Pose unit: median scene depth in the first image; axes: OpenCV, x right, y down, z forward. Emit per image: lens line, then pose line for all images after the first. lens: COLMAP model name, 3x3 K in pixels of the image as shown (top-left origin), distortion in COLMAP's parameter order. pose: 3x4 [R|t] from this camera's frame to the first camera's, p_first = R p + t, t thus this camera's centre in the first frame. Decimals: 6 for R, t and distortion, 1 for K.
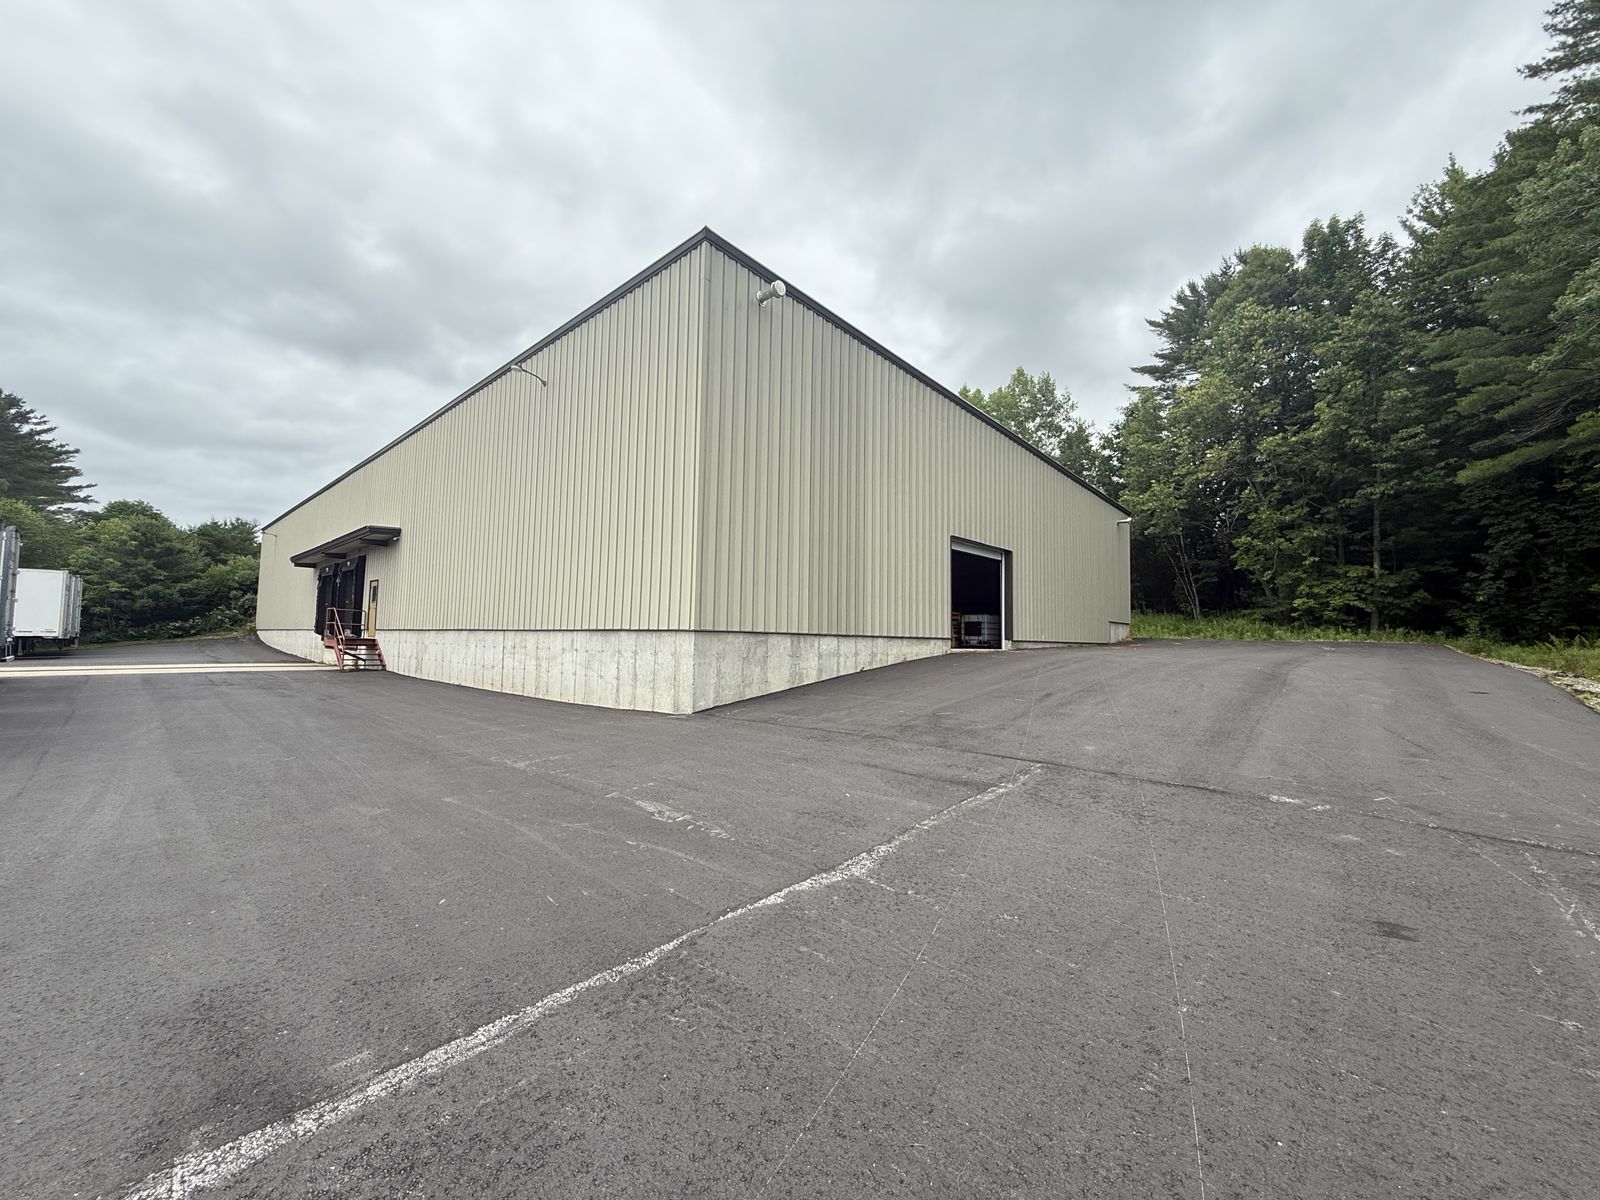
lens RADIAL K [[637.0, 0, 800.0], [0, 637.0, 600.0], [0, 0, 1]] dist [0.001846, 0.000260]
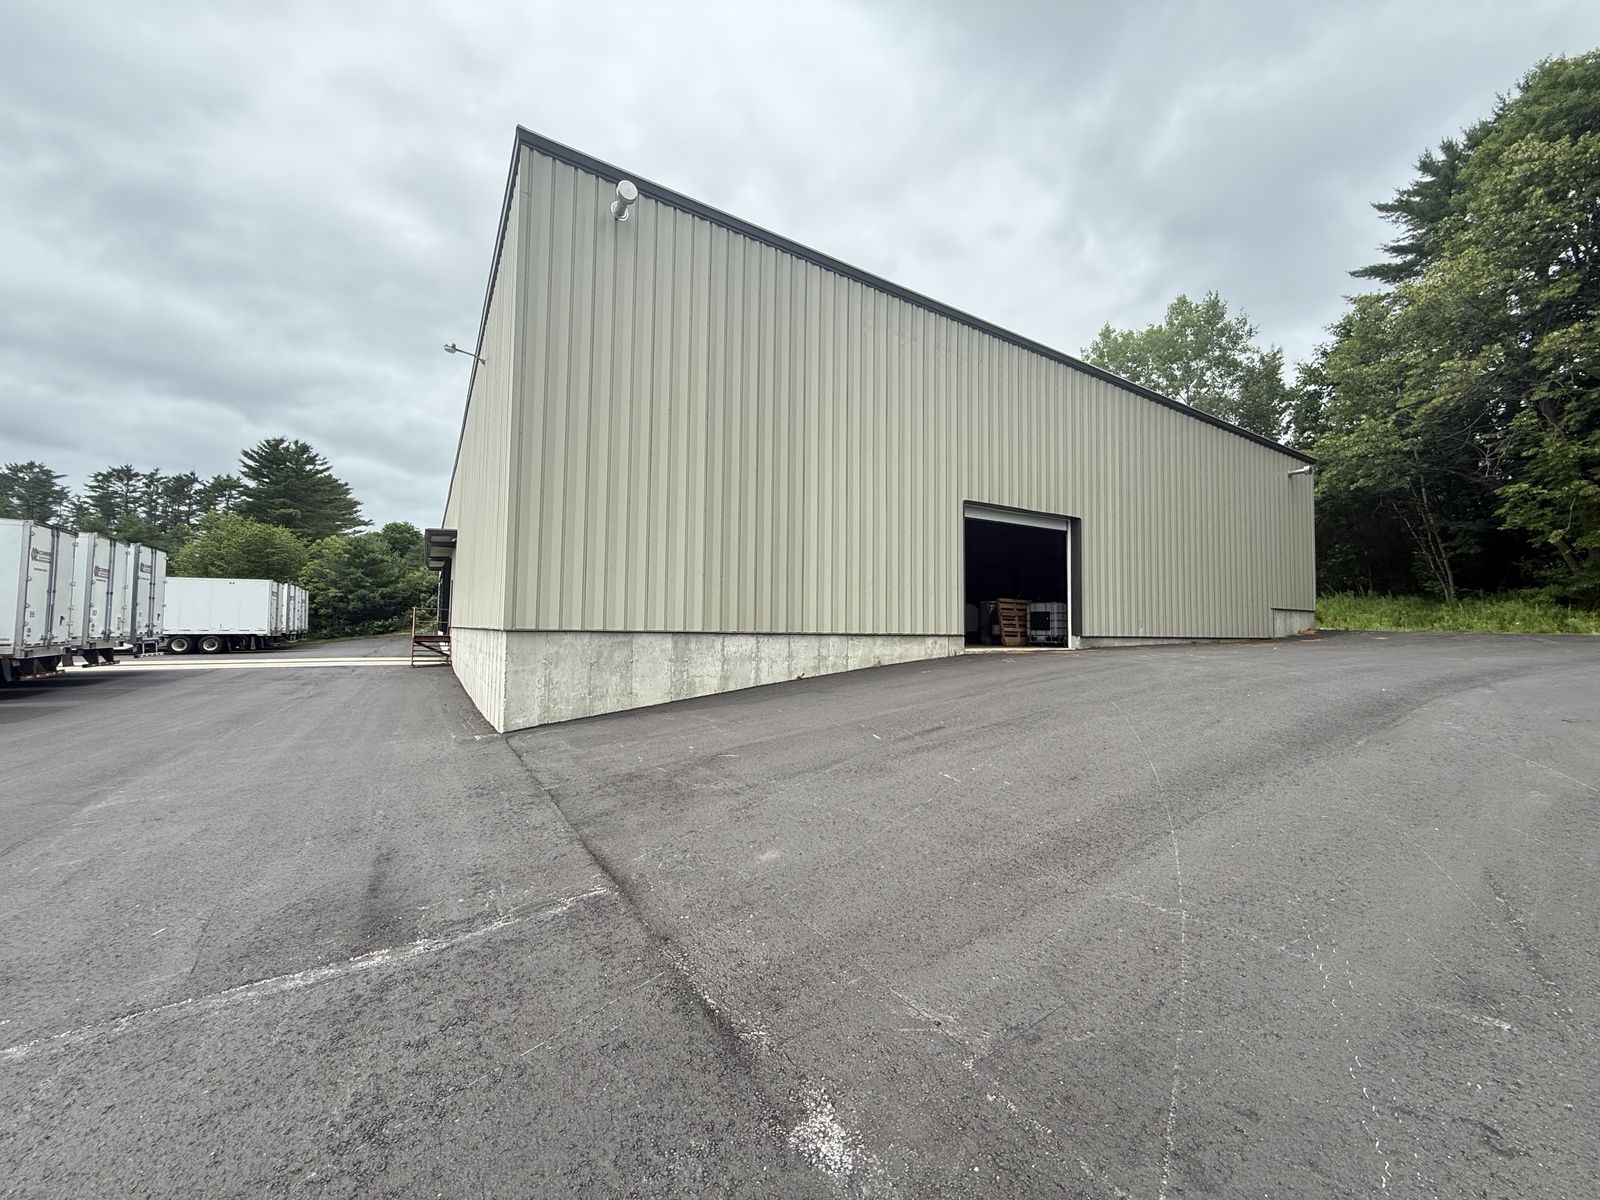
lens RADIAL K [[639.6, 0, 800.0], [0, 639.6, 600.0], [0, 0, 1]] dist [0.000308, -0.000044]
pose [[0.958676, -0.019441, -0.283835, 0.210328], [0.023099, 0.999688, 0.009545, 0.005025], [0.283561, -0.015707, 0.958826, 0.165099]]
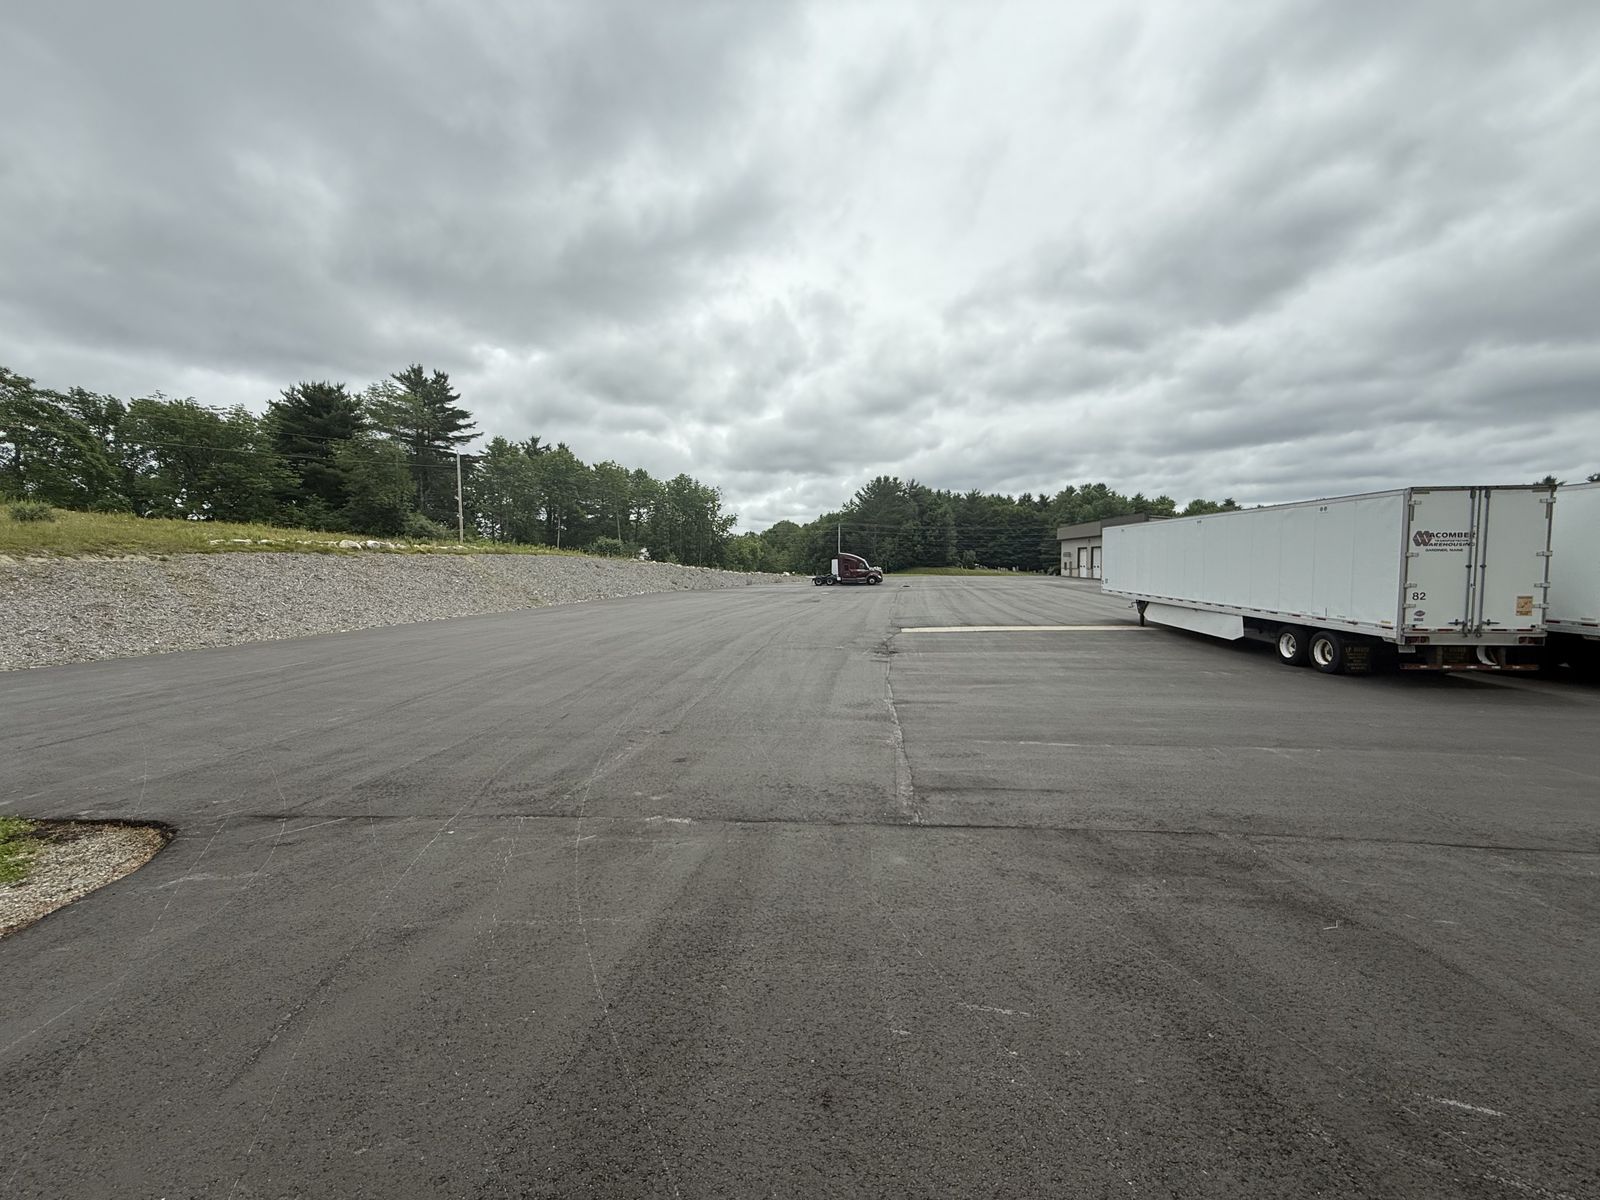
lens RADIAL K [[639.6, 0, 800.0], [0, 639.6, 600.0], [0, 0, 1]] dist [0.000308, -0.000044]
pose [[-0.807406, 0.024790, -0.589476, 0.297333], [0.032360, 0.999474, -0.002291, -0.008699], [0.589109, -0.020925, -0.807783, 0.479047]]
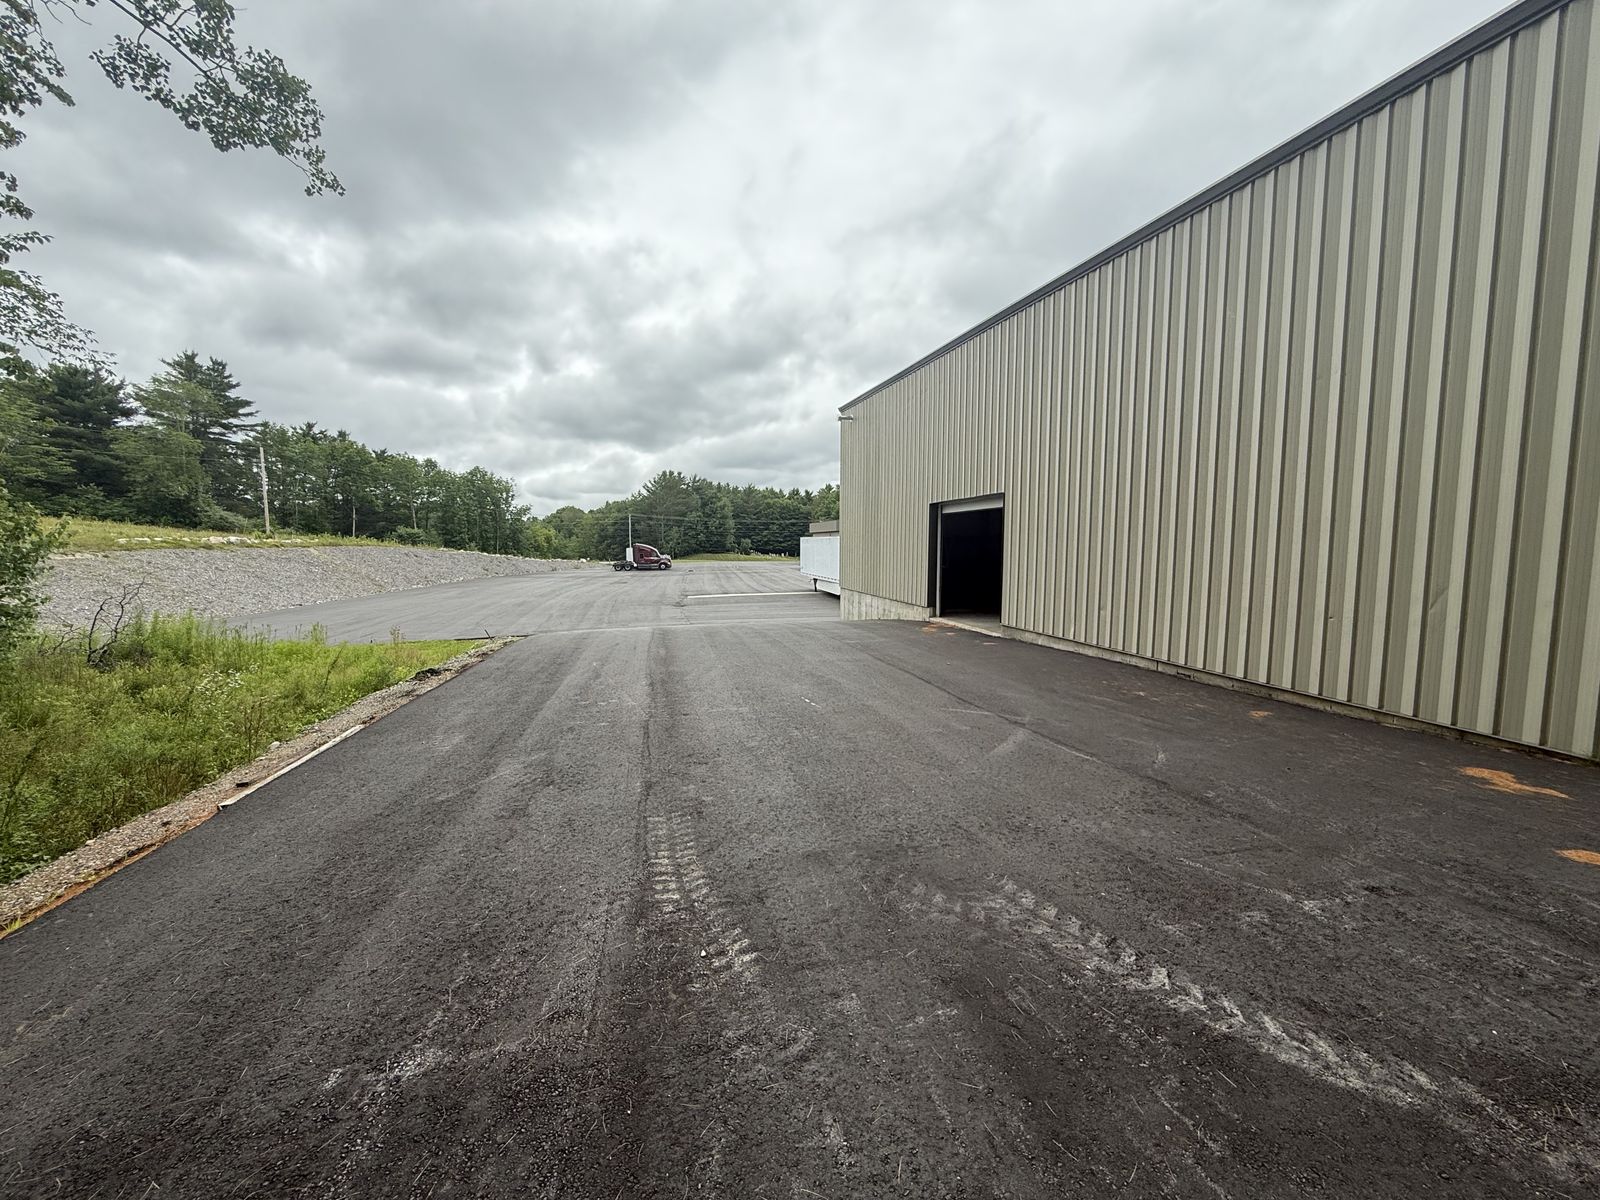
lens RADIAL K [[639.6, 0, 800.0], [0, 639.6, 600.0], [0, 0, 1]] dist [0.000308, -0.000044]
pose [[-0.571120, 0.056699, -0.818906, 0.940828], [0.046808, 0.998238, 0.036470, 0.001878], [0.819531, -0.017503, -0.572767, 1.121220]]
